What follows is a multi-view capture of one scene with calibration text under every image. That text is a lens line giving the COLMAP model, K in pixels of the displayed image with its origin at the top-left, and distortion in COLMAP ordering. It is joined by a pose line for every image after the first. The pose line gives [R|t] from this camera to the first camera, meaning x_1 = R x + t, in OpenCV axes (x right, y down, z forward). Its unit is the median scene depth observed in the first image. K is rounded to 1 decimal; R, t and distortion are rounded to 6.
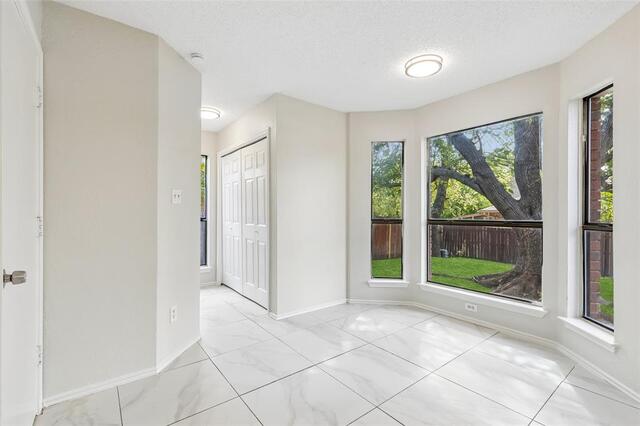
lens RADIAL K [[290.6, 0, 318.8], [0, 290.6, 210.8], [0, 0, 1]] dist [0.000631, 0.000169]
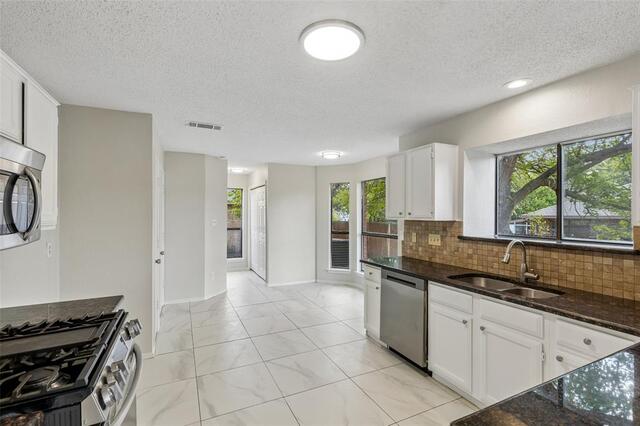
lens RADIAL K [[290.6, 0, 318.8], [0, 290.6, 210.8], [0, 0, 1]] dist [0.000631, 0.000169]
pose [[0.978435, -0.000057, -0.206553, 0.463883], [-0.000913, 0.999989, -0.004603, -0.079655], [0.206551, 0.004692, 0.978425, -0.617127]]
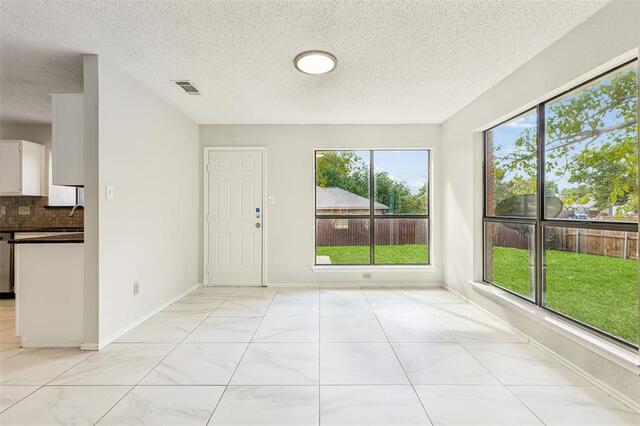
lens RADIAL K [[290.6, 0, 318.8], [0, 290.6, 210.8], [0, 0, 1]] dist [0.000631, 0.000169]
pose [[0.608831, 0.001601, 0.793298, 0.414447], [-0.000345, 0.999998, -0.001753, 0.006468], [-0.793300, 0.000793, 0.608831, -1.365206]]
